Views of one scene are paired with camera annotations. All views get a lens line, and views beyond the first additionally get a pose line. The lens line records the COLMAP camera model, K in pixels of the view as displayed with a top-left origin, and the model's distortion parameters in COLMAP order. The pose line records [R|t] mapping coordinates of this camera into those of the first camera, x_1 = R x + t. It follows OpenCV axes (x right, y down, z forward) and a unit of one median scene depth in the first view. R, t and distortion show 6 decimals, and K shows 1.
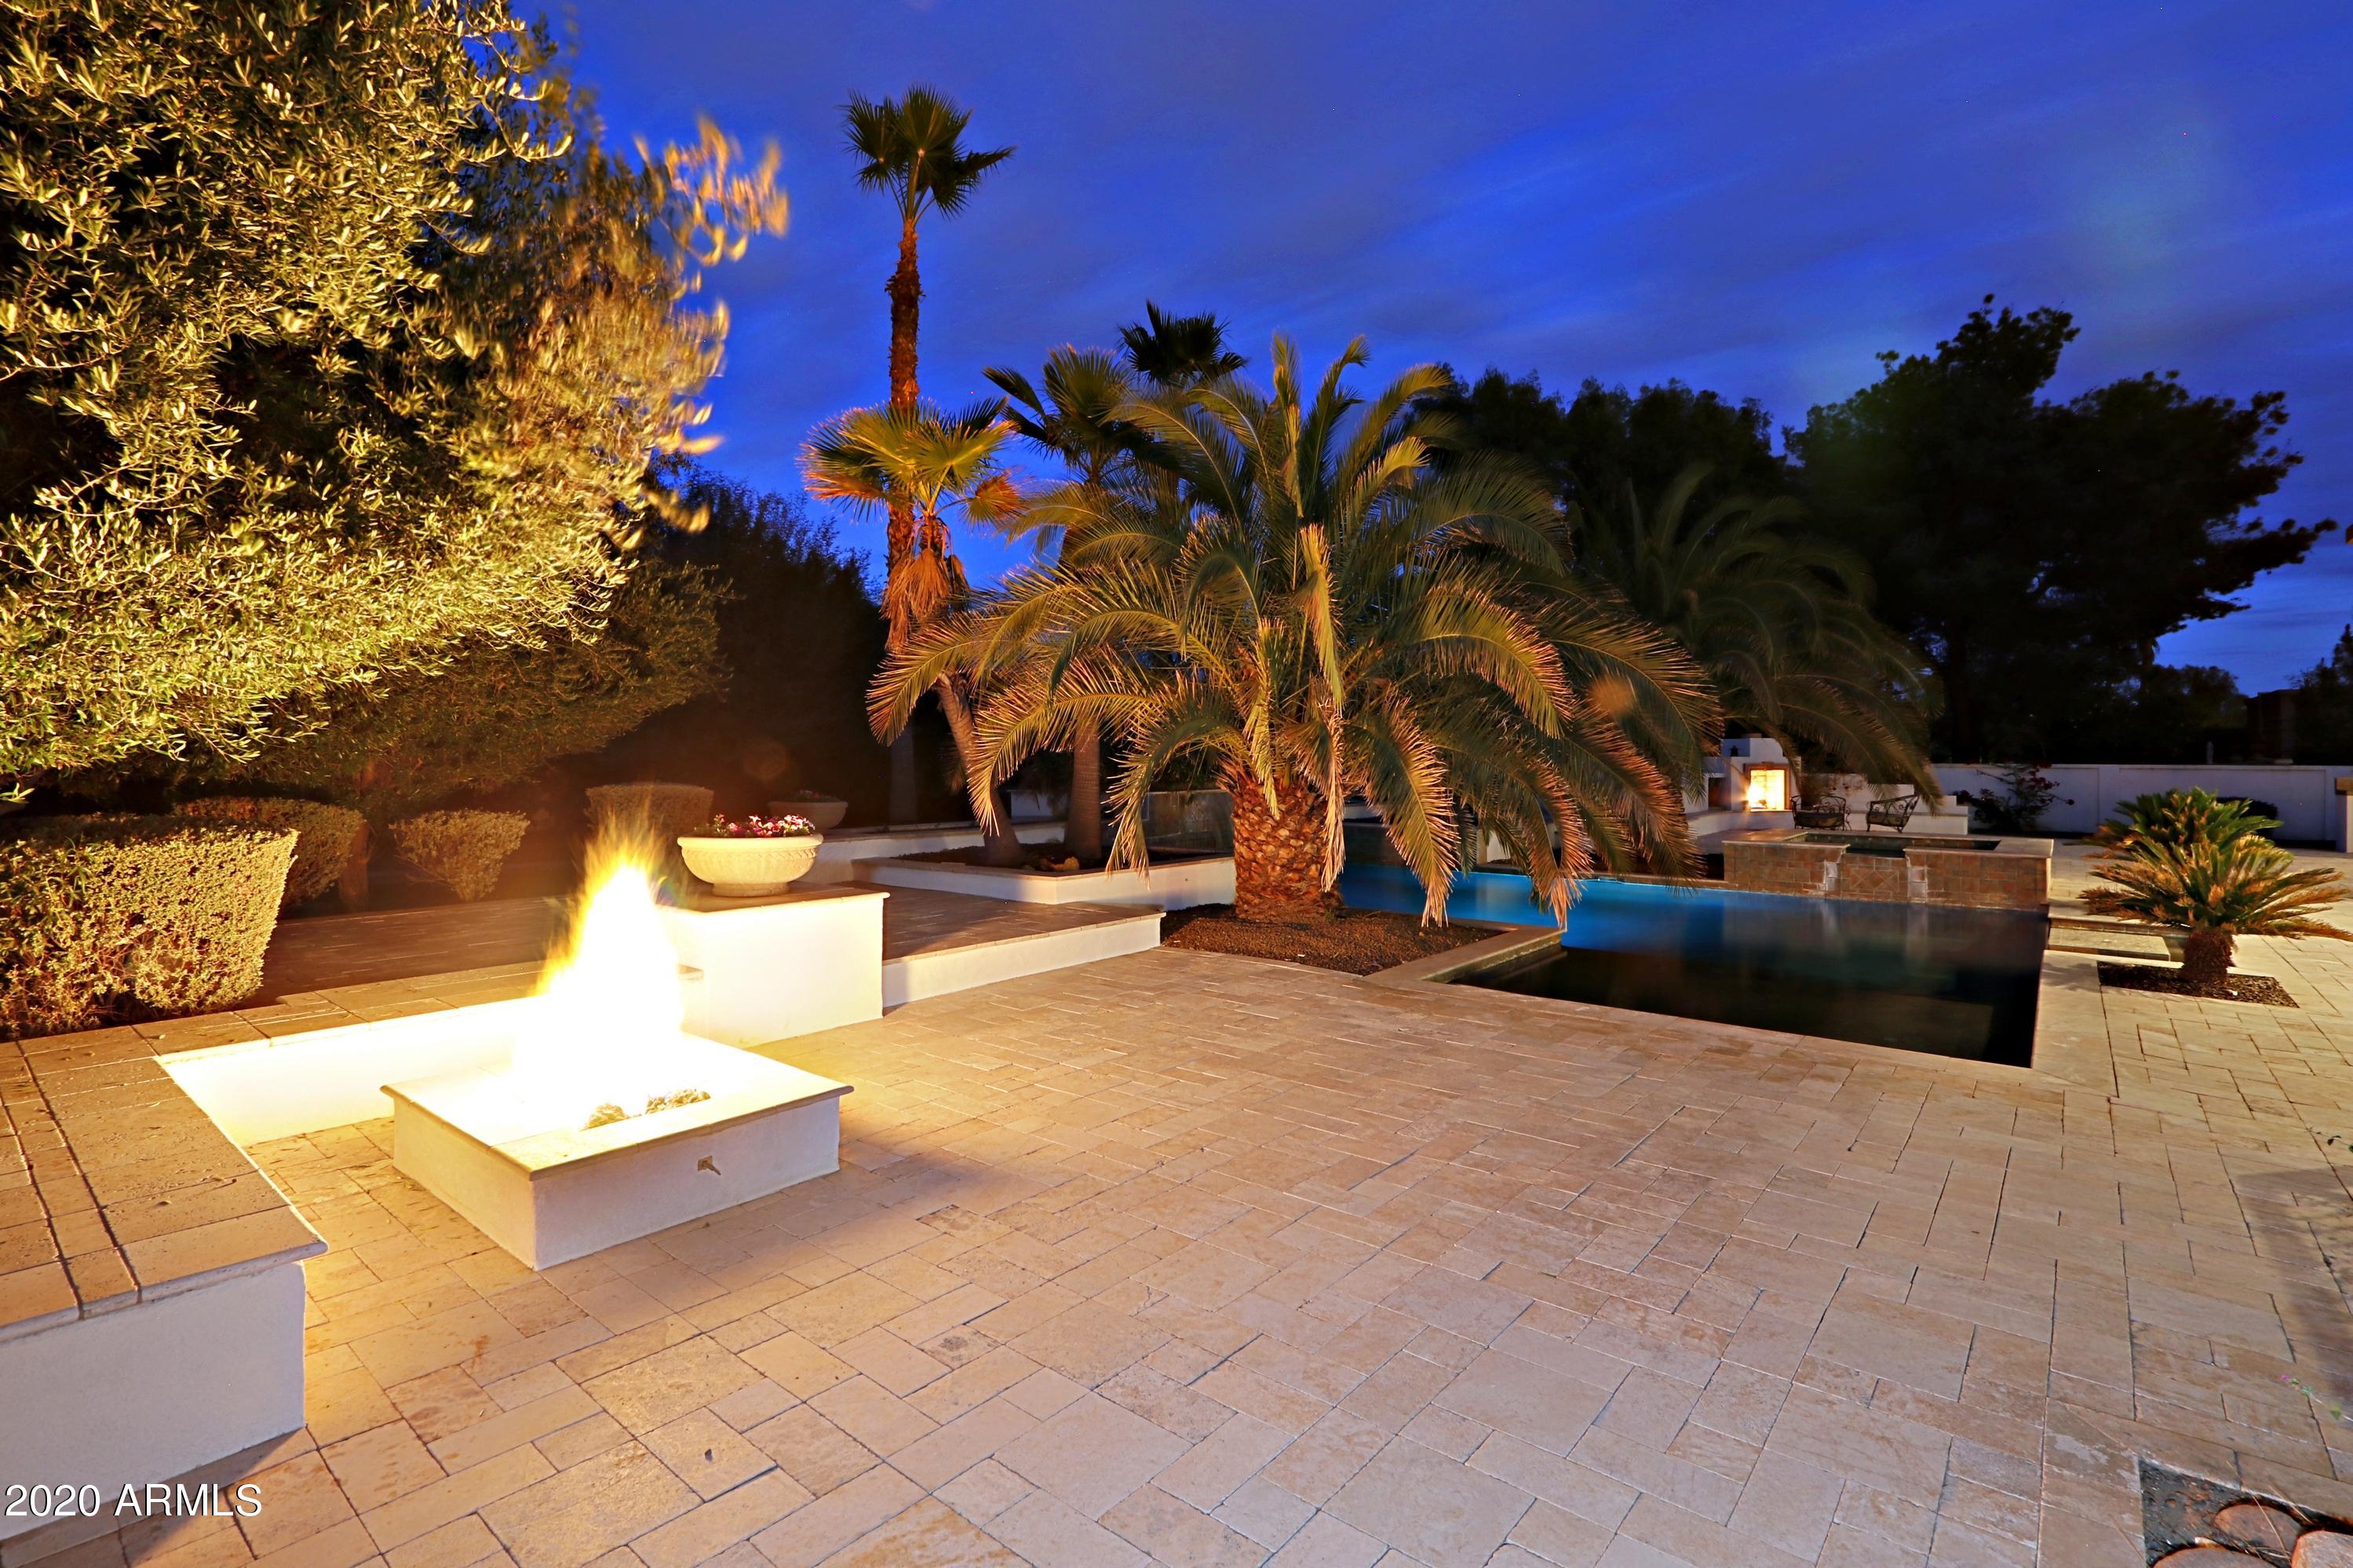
lens RADIAL K [[1097.5, 0, 1169.3], [0, 1097.5, 756.2], [0, 0, 1]] dist [-0.024077, 0.006450]
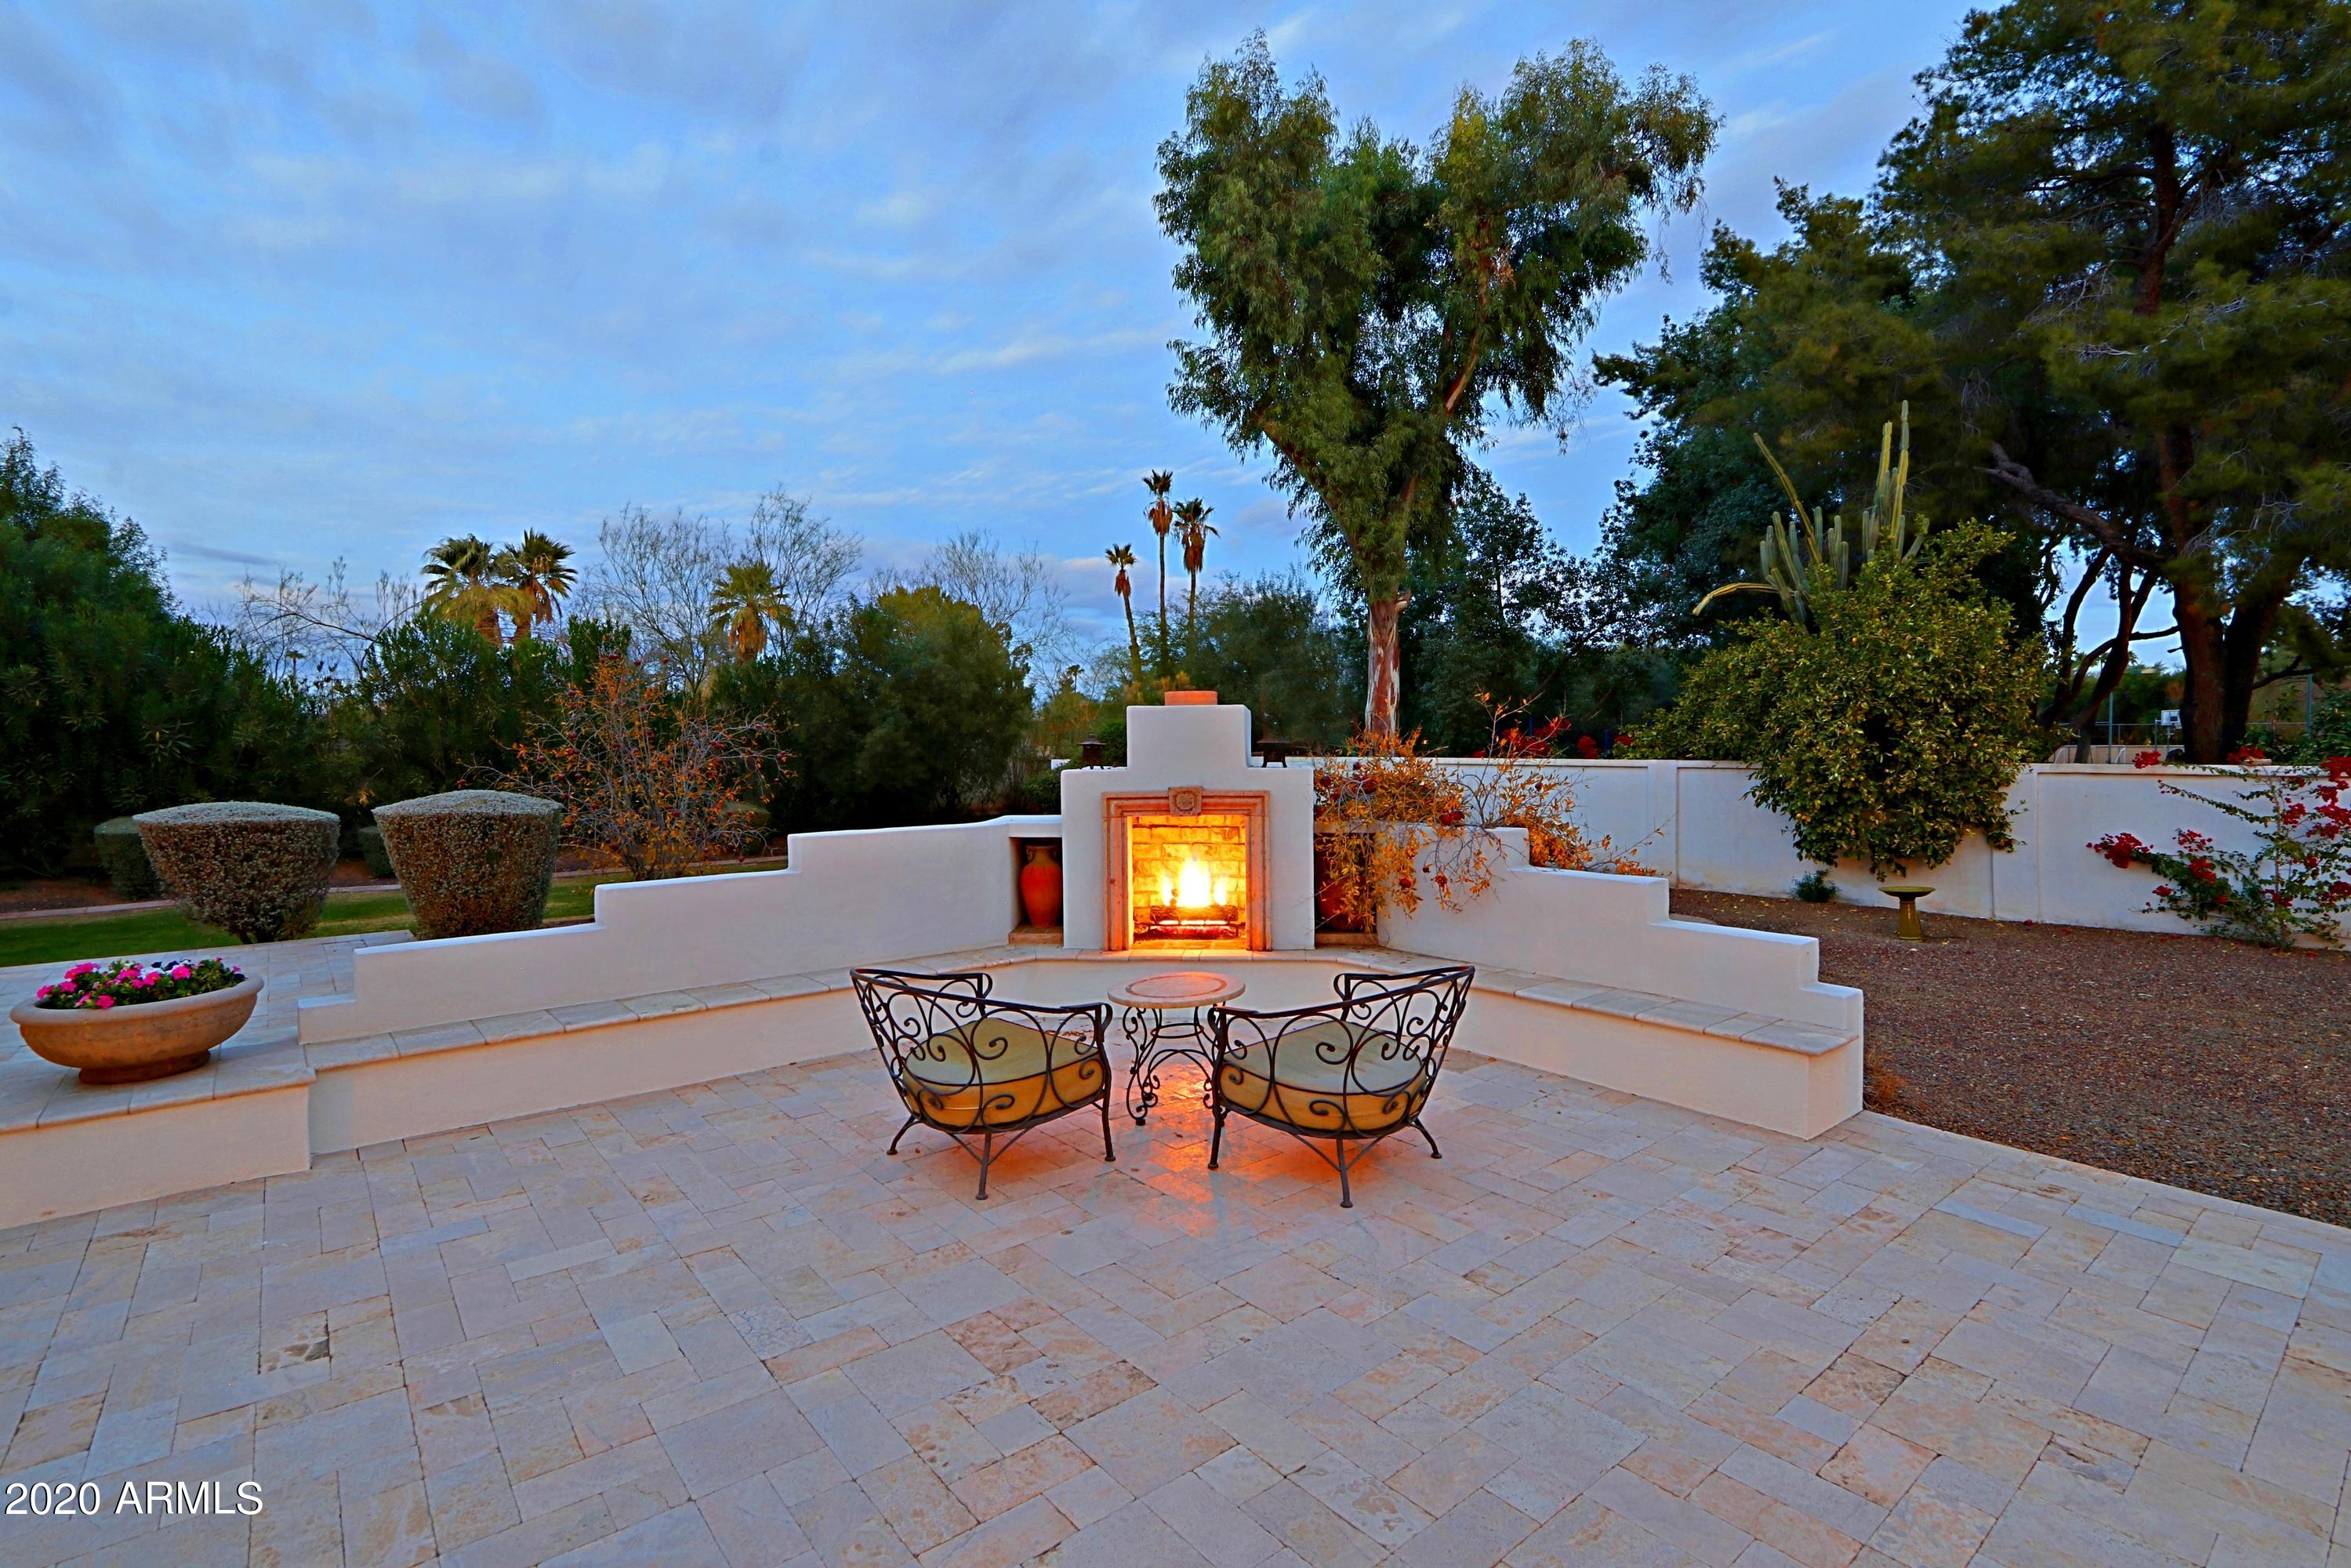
lens RADIAL K [[1104.7, 0, 1165.6], [0, 1104.7, 755.5], [0, 0, 1]] dist [-0.013880, 0.001391]
pose [[0.980944, -0.009242, -0.194071, 0.452286], [0.012146, 0.999831, 0.013778, -0.005948], [0.193911, -0.015872, 0.980891, 0.527759]]
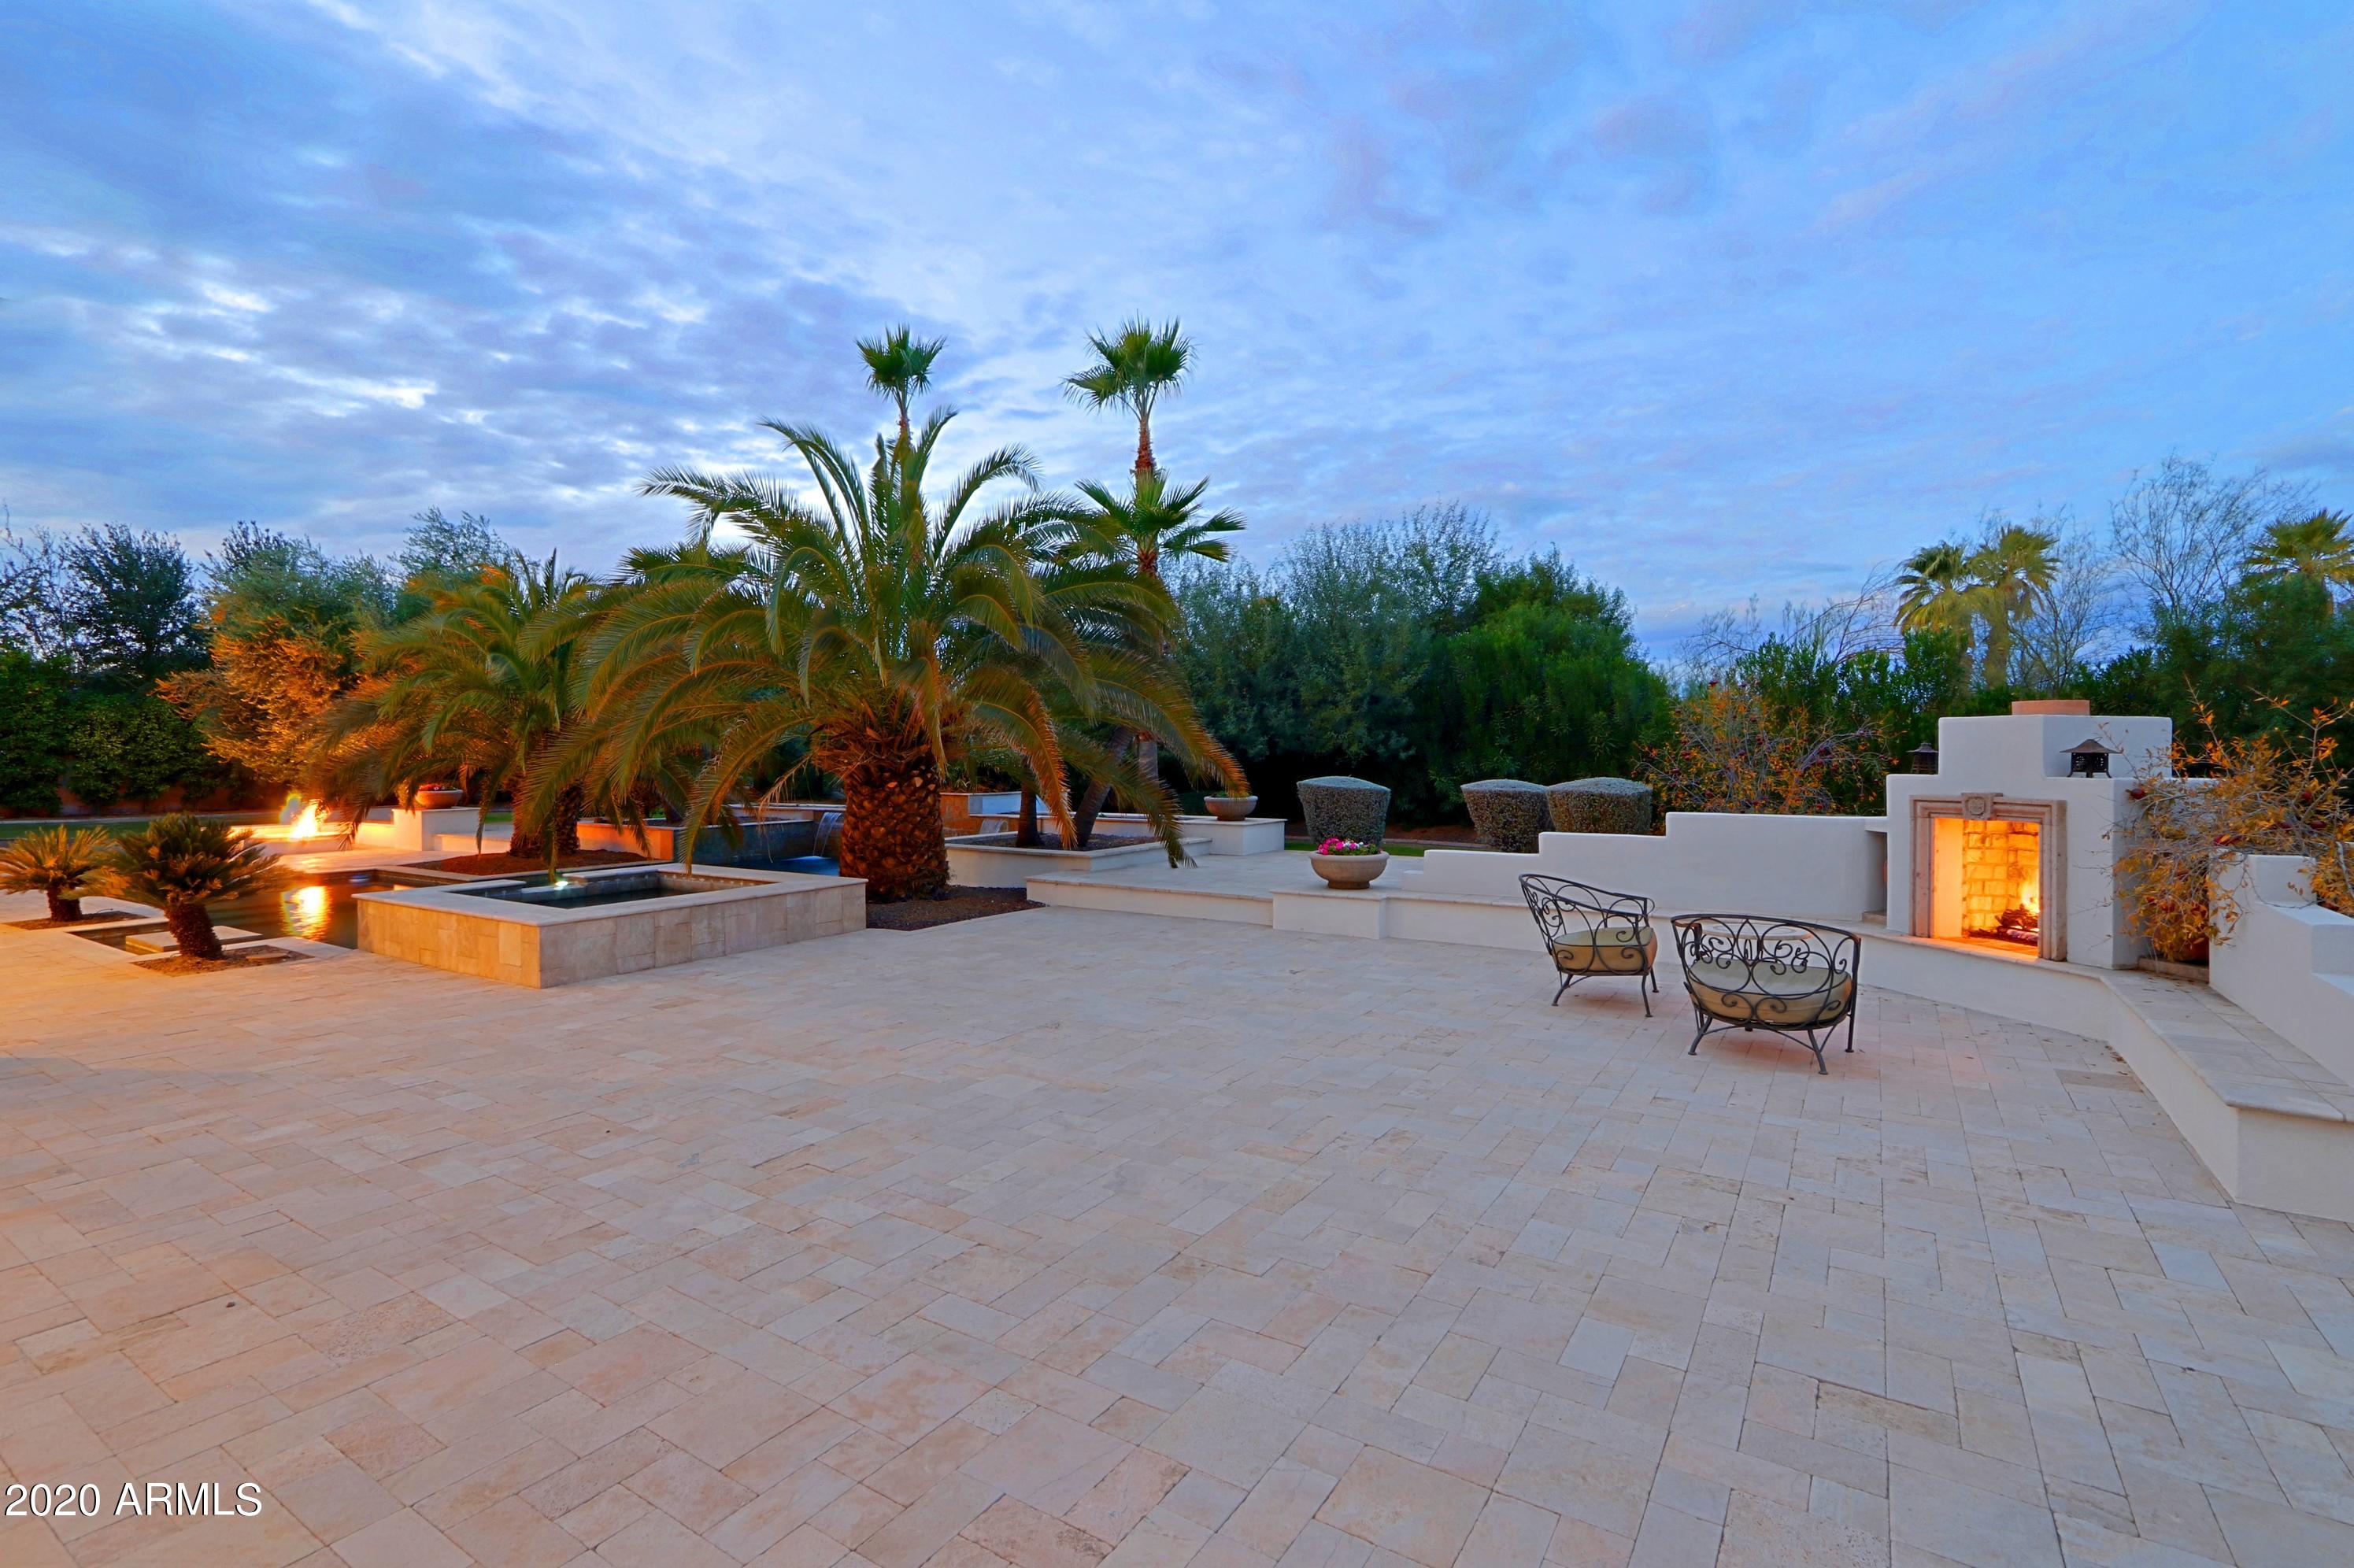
lens RADIAL K [[1108.8, 0, 1172.0], [0, 1108.8, 750.9], [0, 0, 1]] dist [-0.014992, 0.000502]
pose [[0.130421, -0.000956, -0.991458, 0.625205], [0.003558, 0.999994, -0.000497, -0.006270], [0.991452, -0.003463, 0.130424, 0.543719]]
